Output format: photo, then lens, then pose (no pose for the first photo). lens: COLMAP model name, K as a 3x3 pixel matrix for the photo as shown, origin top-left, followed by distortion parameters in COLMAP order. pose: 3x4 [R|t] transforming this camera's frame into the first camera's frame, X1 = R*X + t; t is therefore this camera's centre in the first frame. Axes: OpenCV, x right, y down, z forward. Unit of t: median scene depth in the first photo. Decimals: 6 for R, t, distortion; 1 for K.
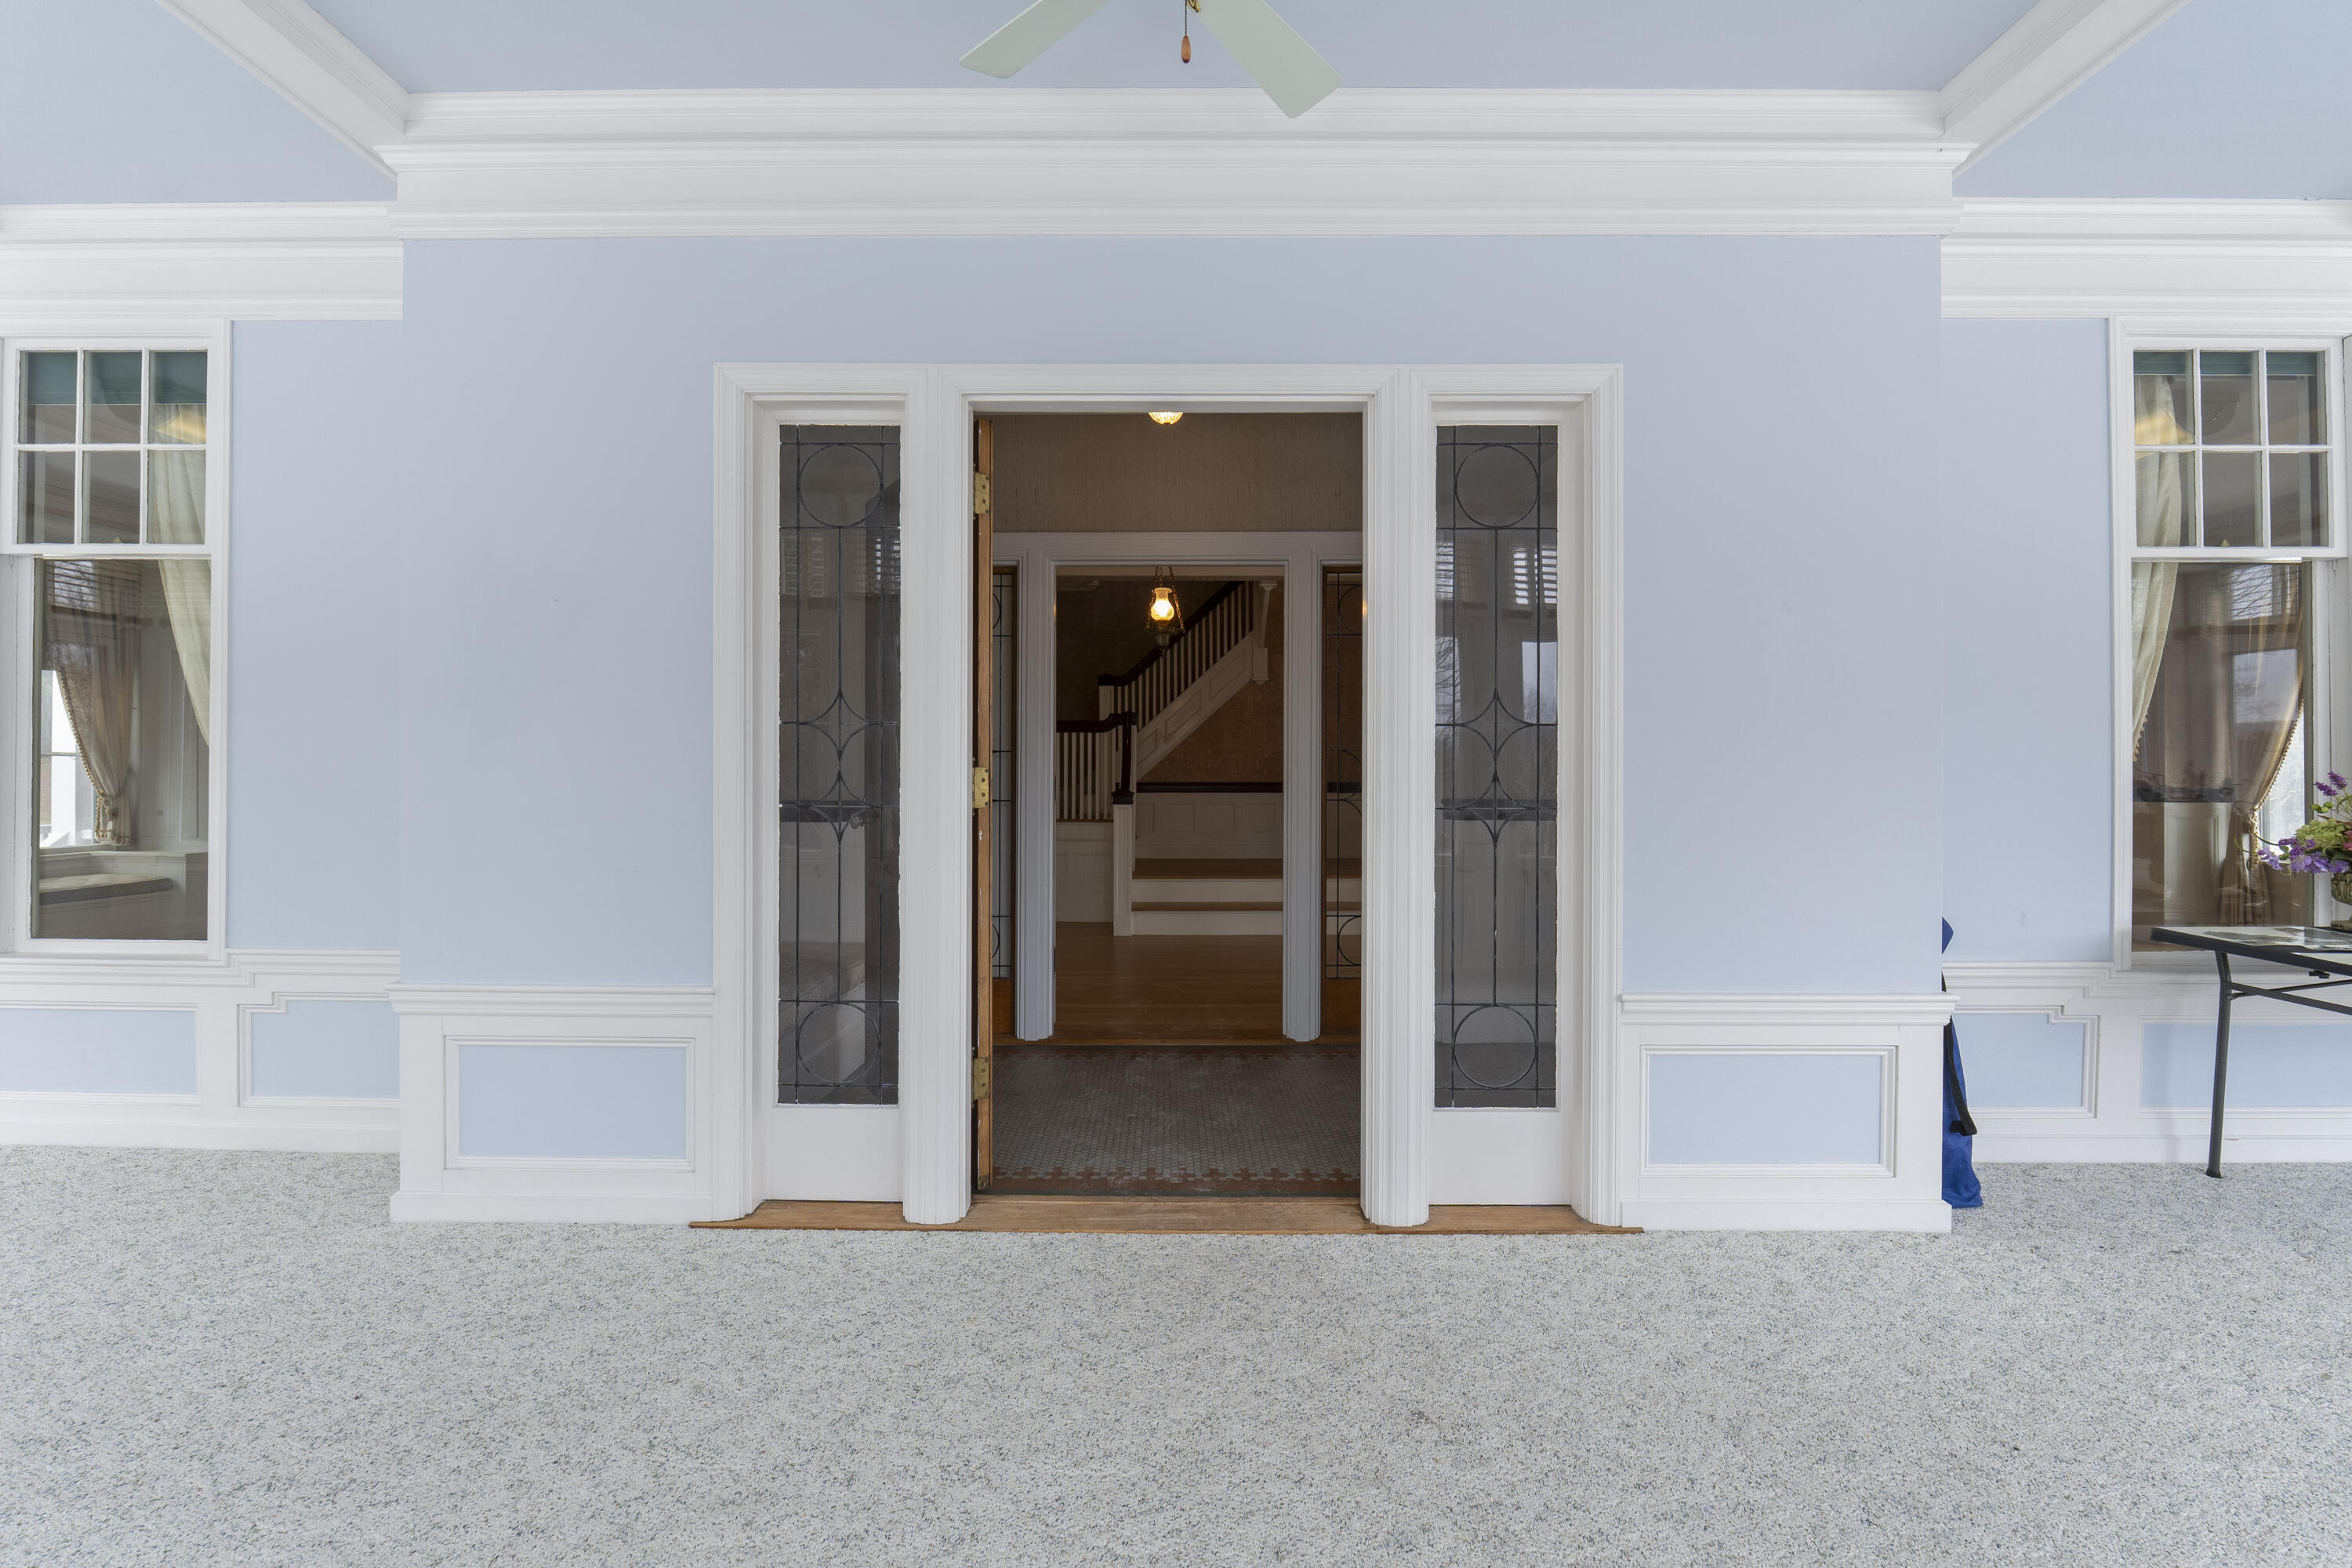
lens RADIAL K [[990.7, 0, 1167.6], [0, 990.7, 771.7], [0, 0, 1]] dist [-0.005315, -0.000364]
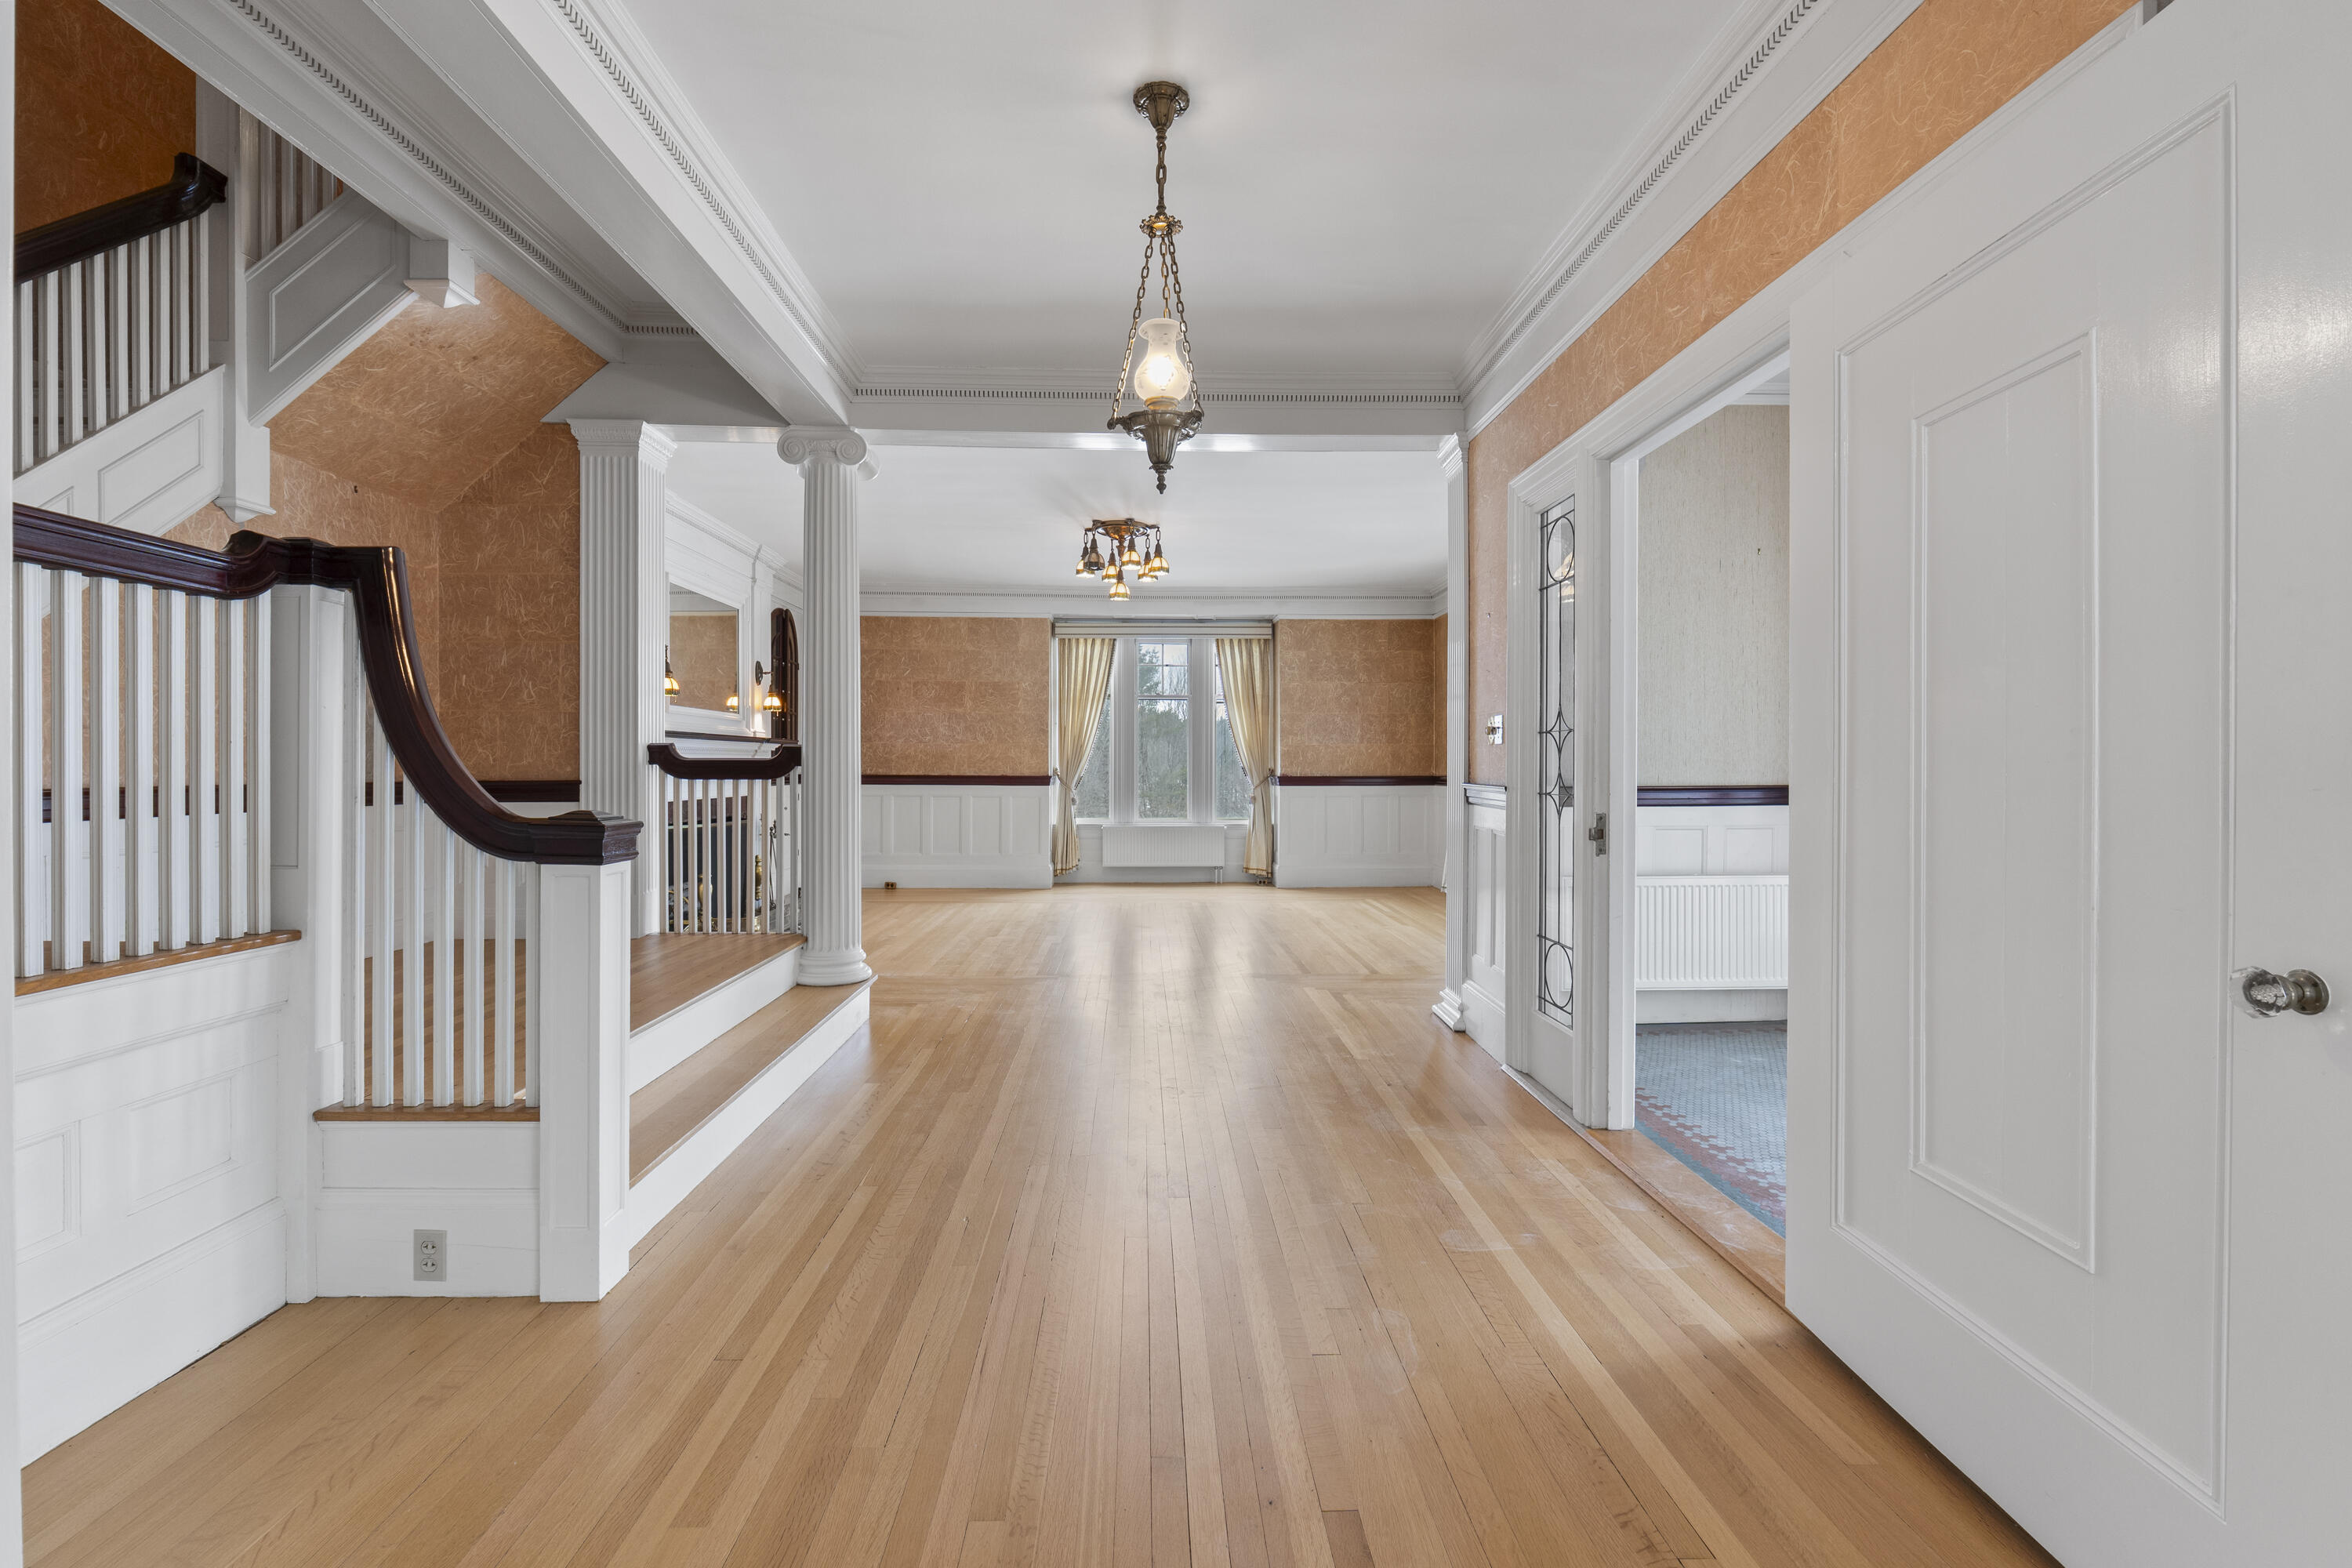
lens RADIAL K [[990.7, 0, 1167.6], [0, 990.7, 771.7], [0, 0, 1]] dist [-0.005315, -0.000364]
pose [[-0.041793, -0.003173, 0.999121, -0.322390], [-0.000276, 0.999995, 0.003165, 0.004598], [-0.999126, -0.000144, -0.041794, 0.760405]]
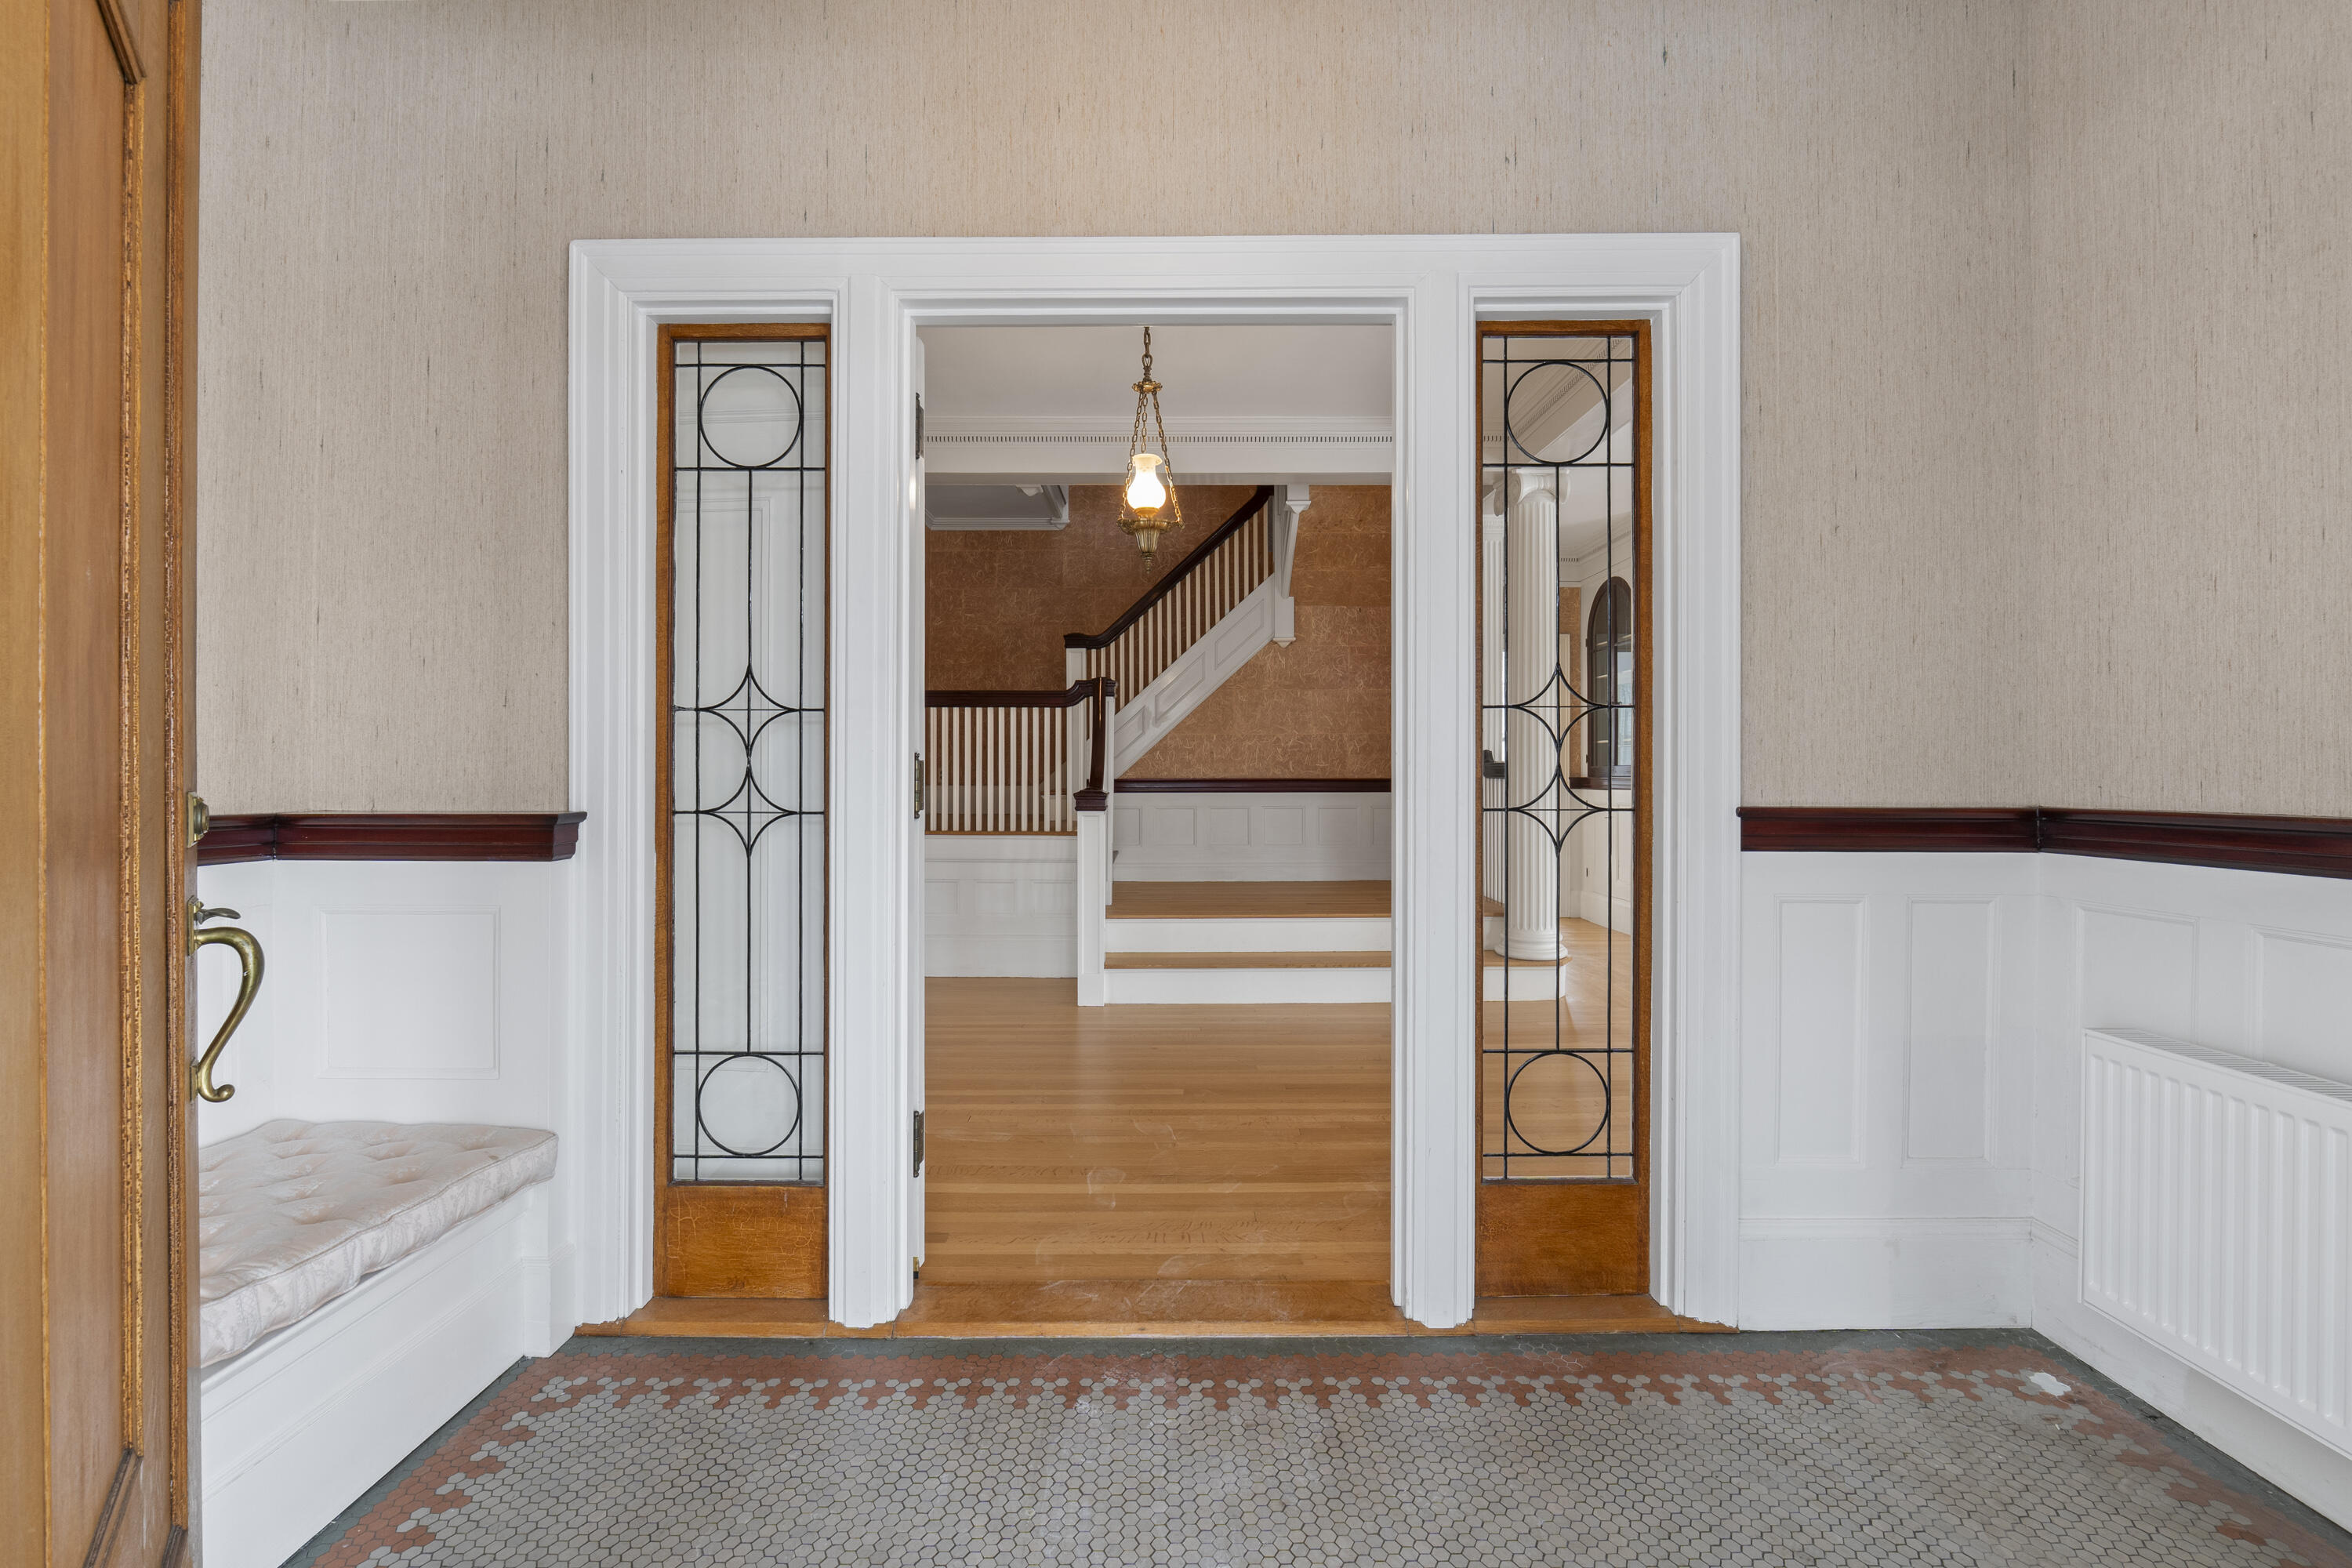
lens RADIAL K [[990.7, 0, 1167.6], [0, 990.7, 771.7], [0, 0, 1]] dist [-0.005315, -0.000364]
pose [[0.999986, -0.001030, 0.005253, 0.003130], [0.001025, 0.999999, 0.000947, 0.005178], [-0.005254, -0.000941, 0.999986, 0.295878]]
